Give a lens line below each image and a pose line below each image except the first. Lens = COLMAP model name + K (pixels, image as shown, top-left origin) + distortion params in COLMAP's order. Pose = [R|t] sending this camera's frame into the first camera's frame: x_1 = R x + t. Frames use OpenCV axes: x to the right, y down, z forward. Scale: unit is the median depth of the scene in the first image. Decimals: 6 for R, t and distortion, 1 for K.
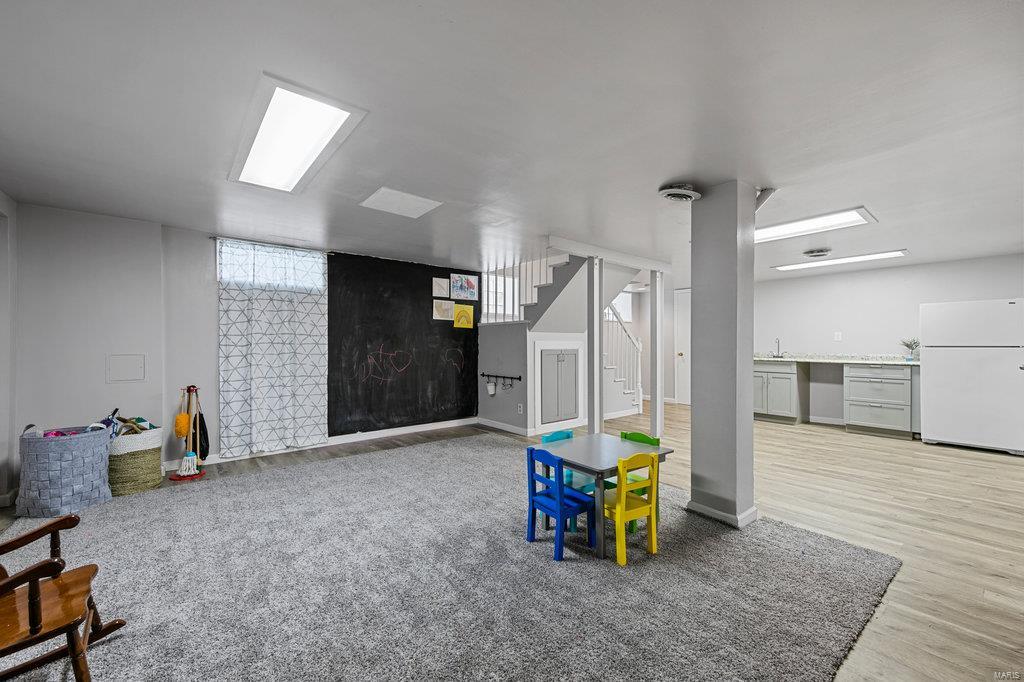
lens RADIAL K [[408.5, 0, 512.3], [0, 408.5, 340.7], [0, 0, 1]] dist [0.008754, -0.000351]
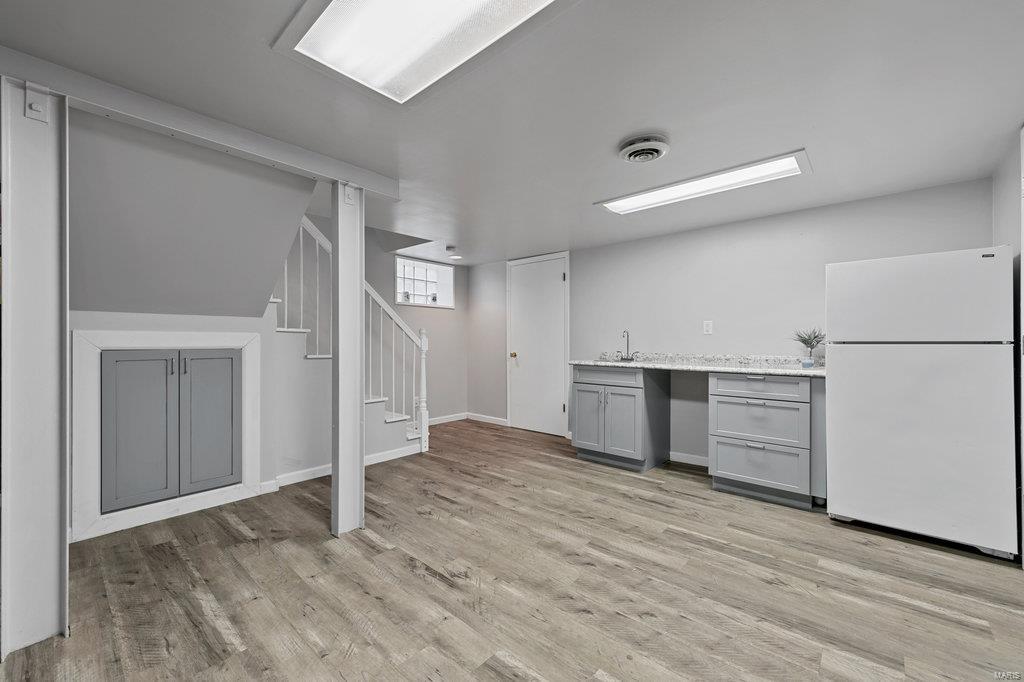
lens RADIAL K [[408.5, 0, 512.8], [0, 408.5, 341.7], [0, 0, 1]] dist [0.008754, -0.000351]
pose [[0.988689, 0.000249, 0.149982, 0.458000], [-0.001630, 0.999957, 0.009086, 0.007662], [-0.149974, -0.009228, 0.988647, 0.482162]]
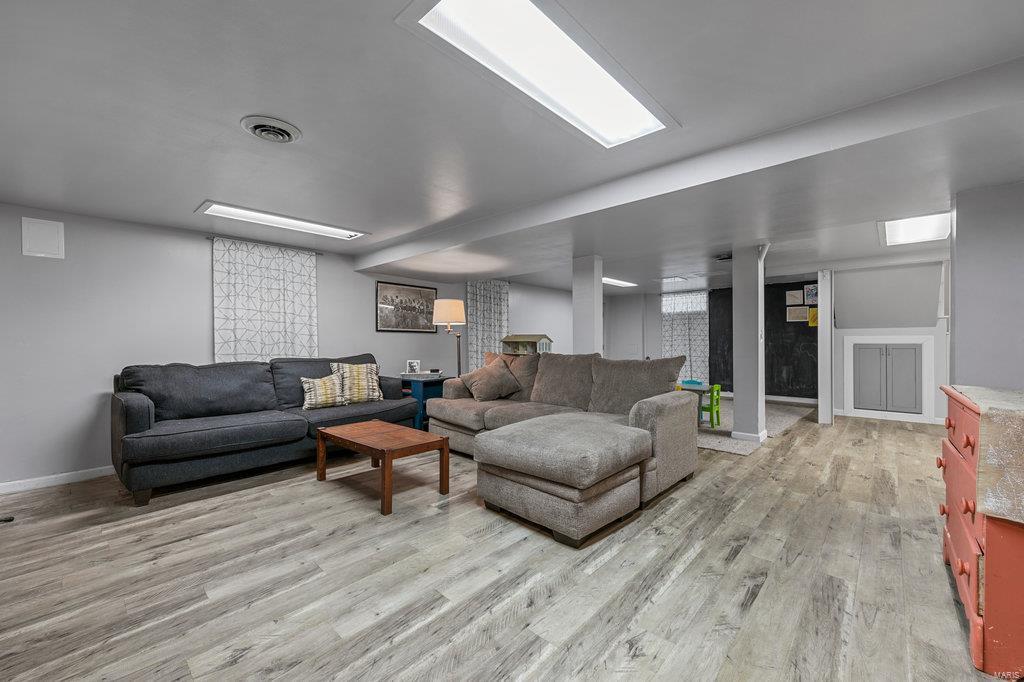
lens RADIAL K [[408.5, 0, 512.1], [0, 408.5, 343.6], [0, 0, 1]] dist [0.008754, -0.000351]
pose [[0.132254, 0.002015, -0.991214, 1.099513], [0.010466, 0.999939, 0.003429, 0.007615], [0.991161, -0.010828, 0.132225, -0.111159]]
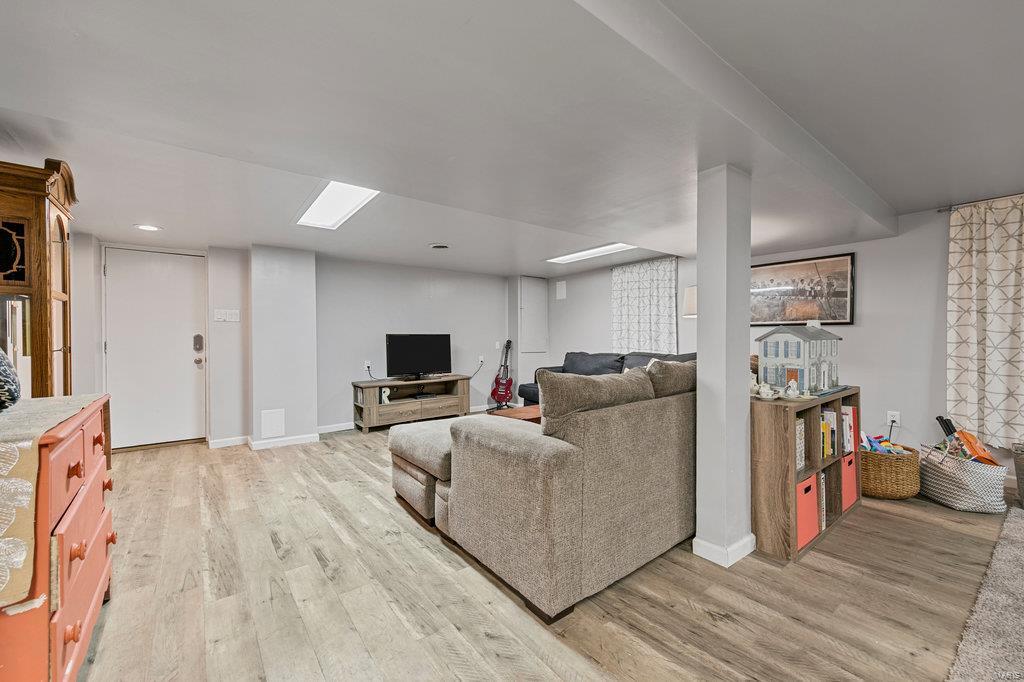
lens RADIAL K [[408.5, 0, 511.4], [0, 408.5, 341.7], [0, 0, 1]] dist [0.008754, -0.000351]
pose [[-0.999317, 0.004338, 0.036707, 0.510802], [0.004287, 0.999990, -0.001469, 0.008899], [-0.036713, -0.001311, -0.999325, 0.568386]]
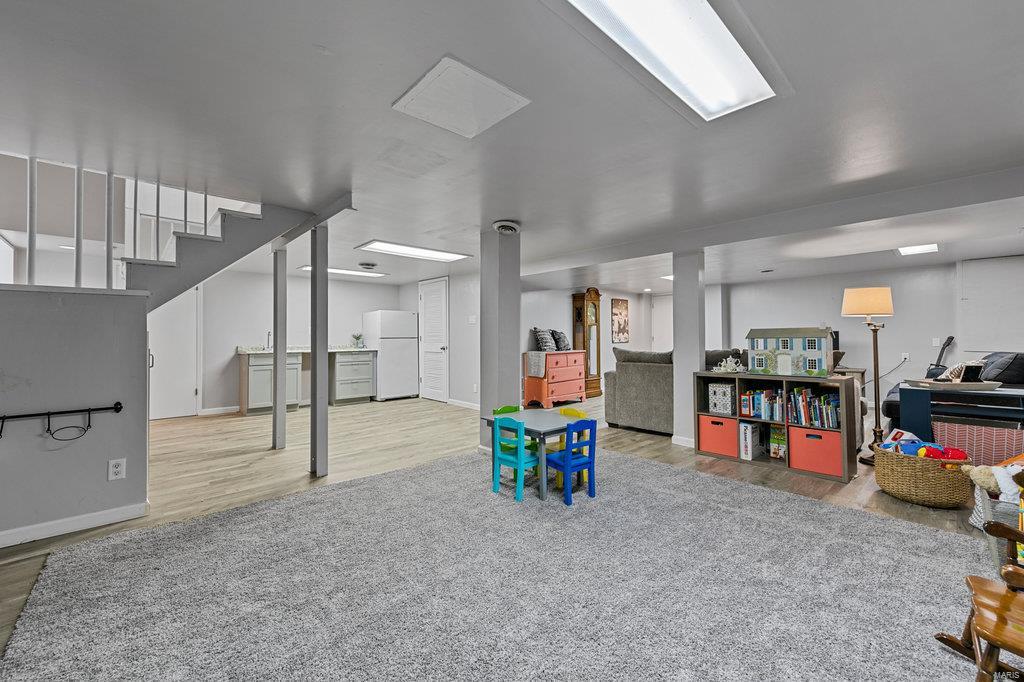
lens RADIAL K [[408.5, 0, 508.0], [0, 408.5, 333.9], [0, 0, 1]] dist [0.008754, -0.000351]
pose [[-0.048686, 0.005018, 0.998802, -0.491937], [-0.003139, 0.999982, -0.005177, 0.004362], [-0.998809, -0.003387, -0.048669, 0.551348]]
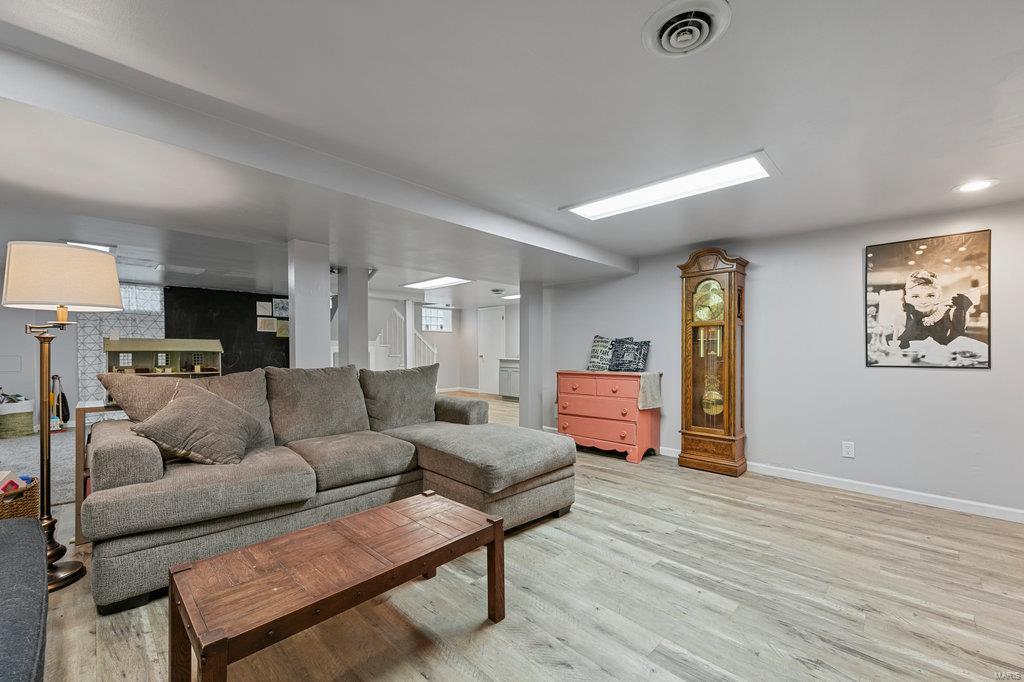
lens RADIAL K [[408.5, 0, 510.8], [0, 408.5, 354.1], [0, 0, 1]] dist [0.008754, -0.000351]
pose [[0.995032, -0.002955, 0.099511, 0.558952], [0.001030, 0.999811, 0.019392, 0.000202], [-0.099549, -0.019193, 0.994848, -0.522597]]
